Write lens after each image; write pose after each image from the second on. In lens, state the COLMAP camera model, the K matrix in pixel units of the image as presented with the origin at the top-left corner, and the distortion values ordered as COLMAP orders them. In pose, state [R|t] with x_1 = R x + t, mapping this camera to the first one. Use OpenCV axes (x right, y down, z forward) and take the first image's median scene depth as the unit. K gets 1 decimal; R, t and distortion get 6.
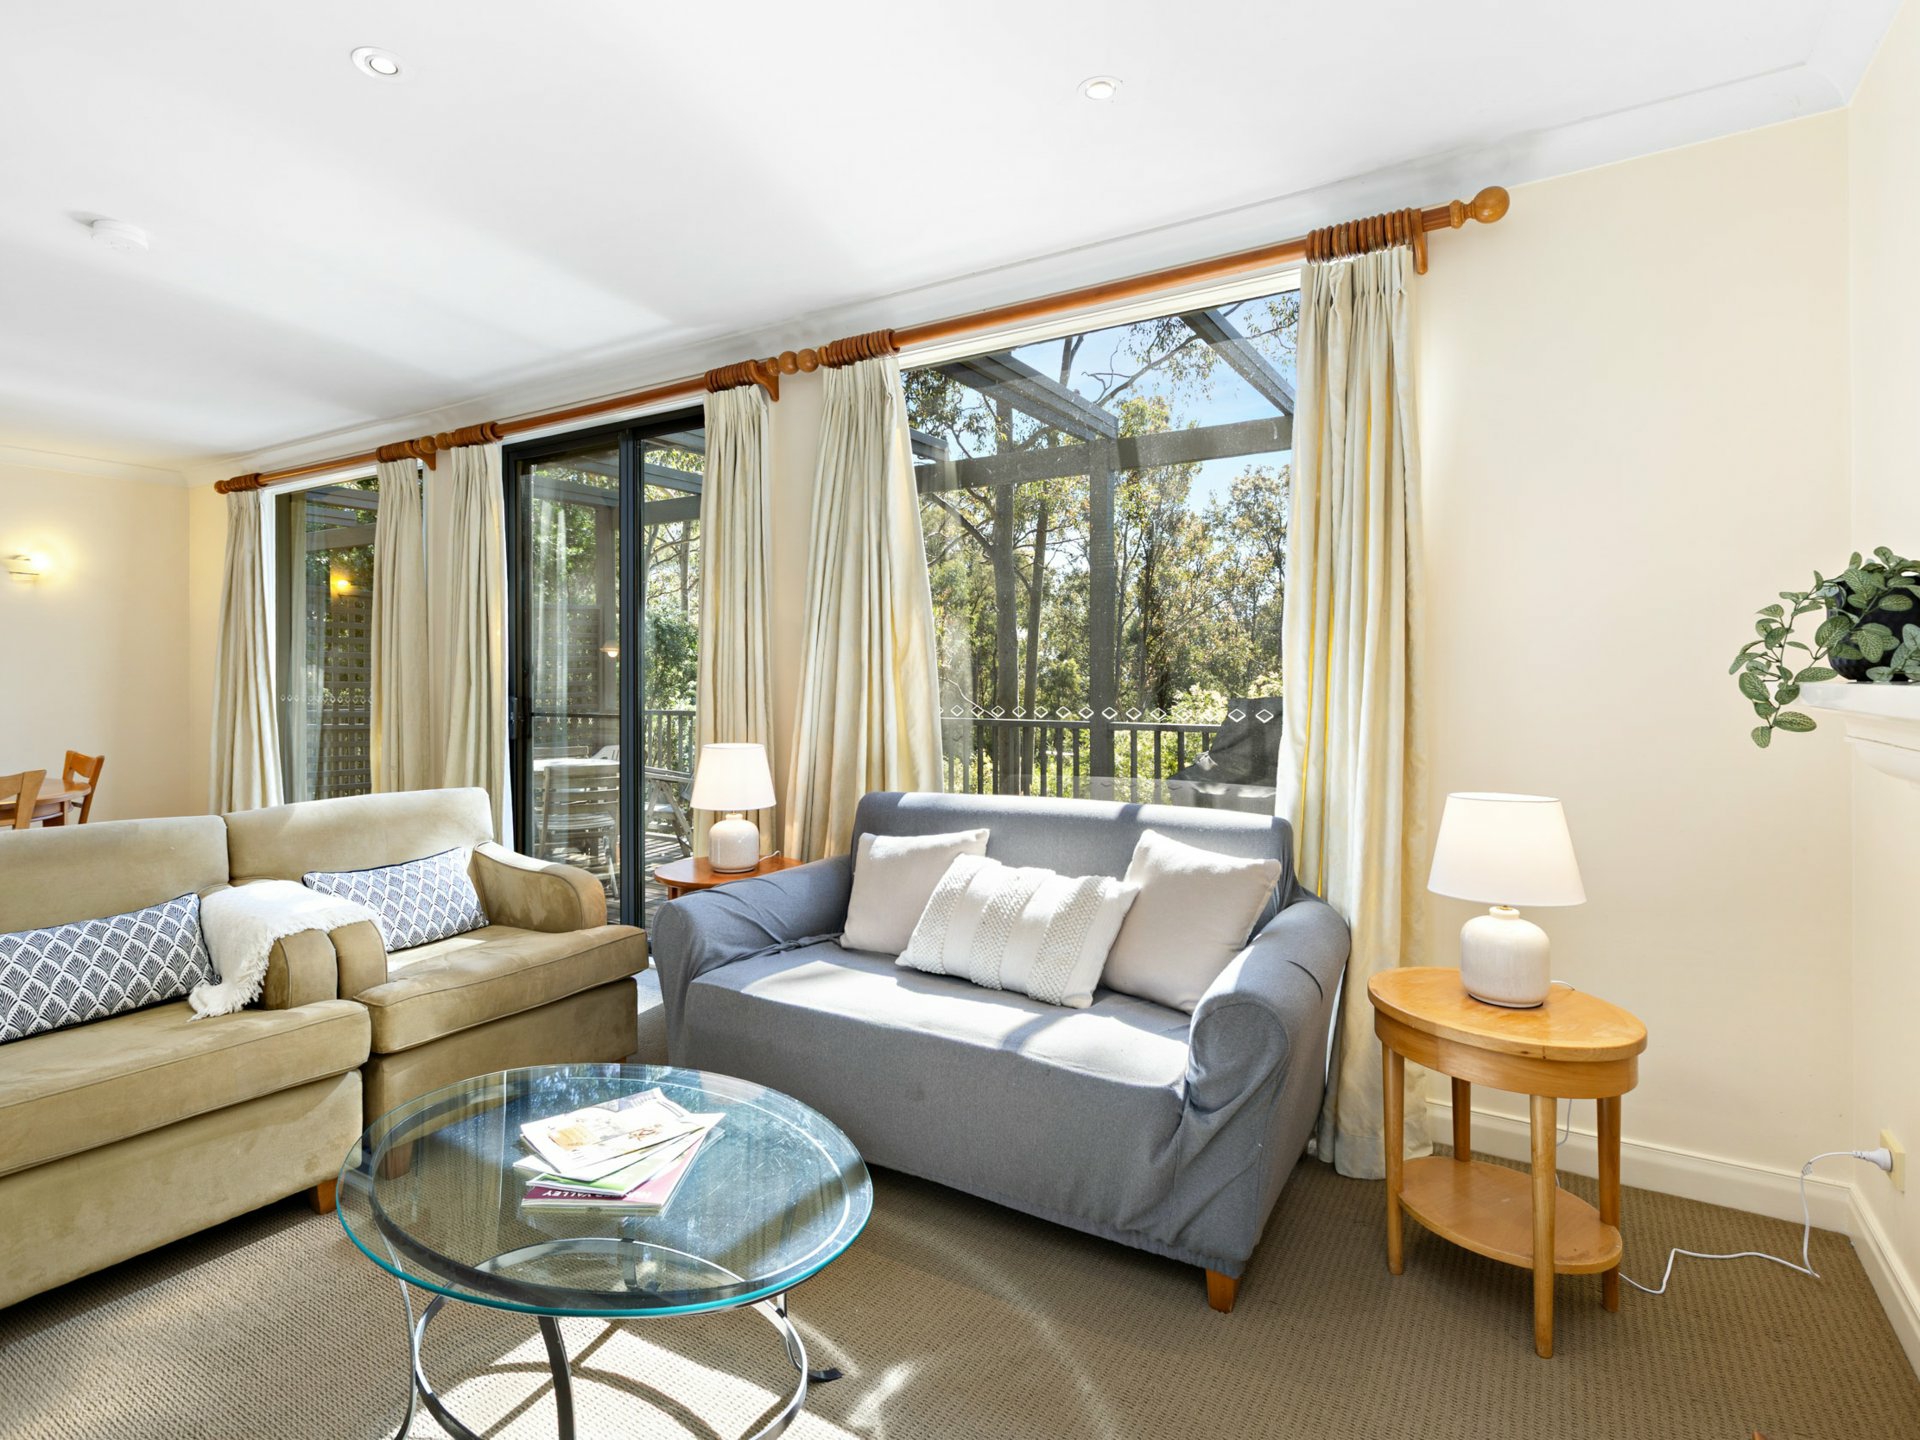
lens RADIAL K [[983.1, 0, 959.6], [0, 983.1, 688.1], [0, 0, 1]] dist [0.002068, 0.000323]
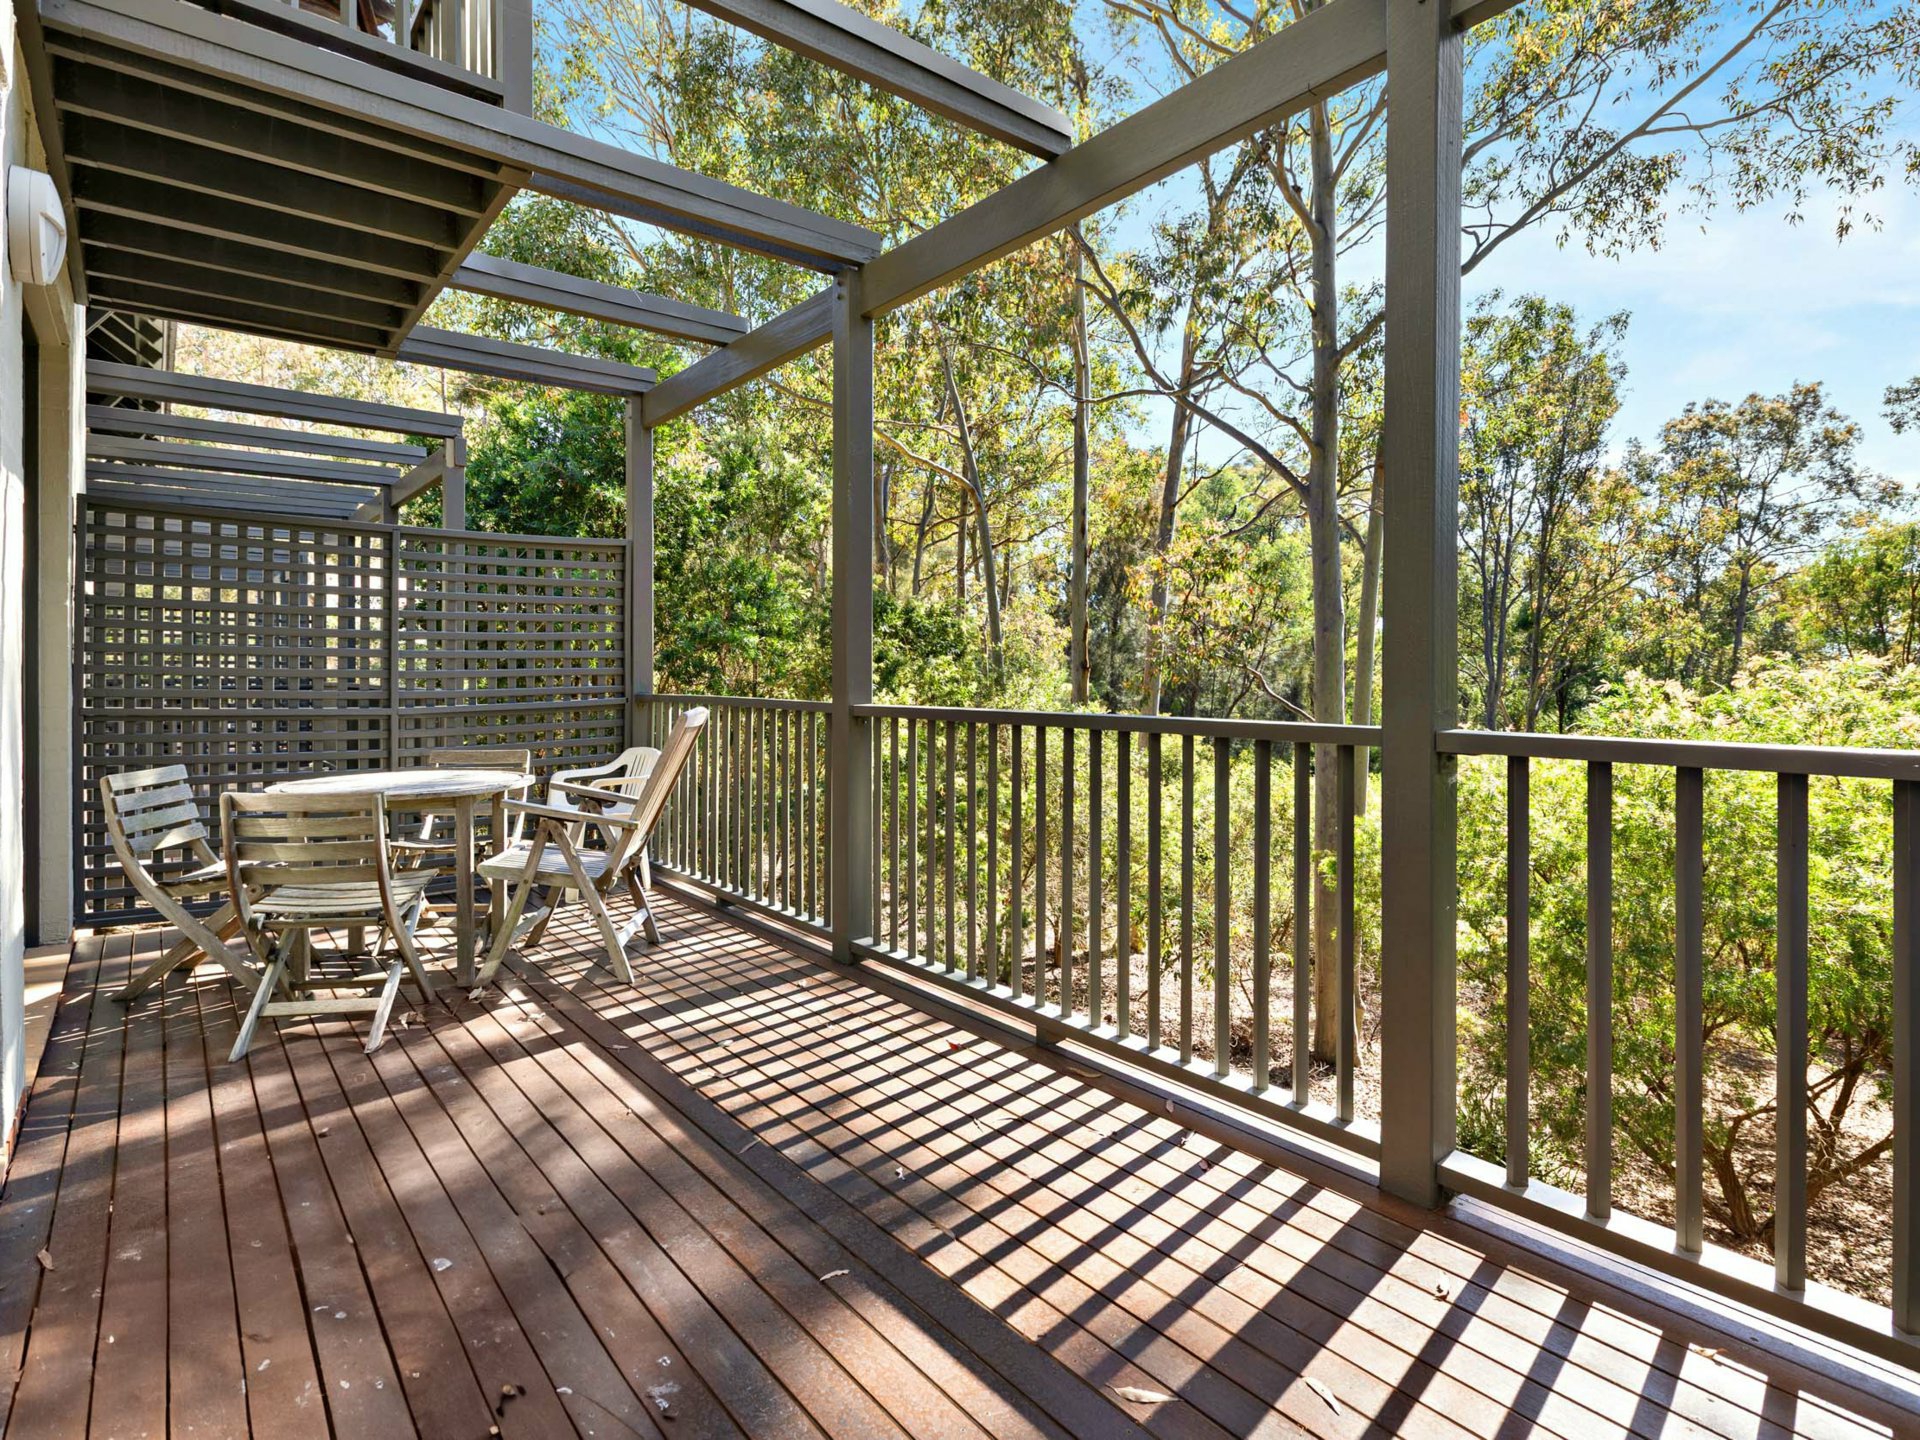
lens RADIAL K [[983.1, 0, 959.6], [0, 983.1, 688.1], [0, 0, 1]] dist [0.002068, 0.000323]
pose [[0.941288, 0.007872, -0.337514, 0.017756], [-0.007010, 0.999968, 0.003772, 0.003096], [0.337533, -0.001185, 0.941313, 0.099700]]
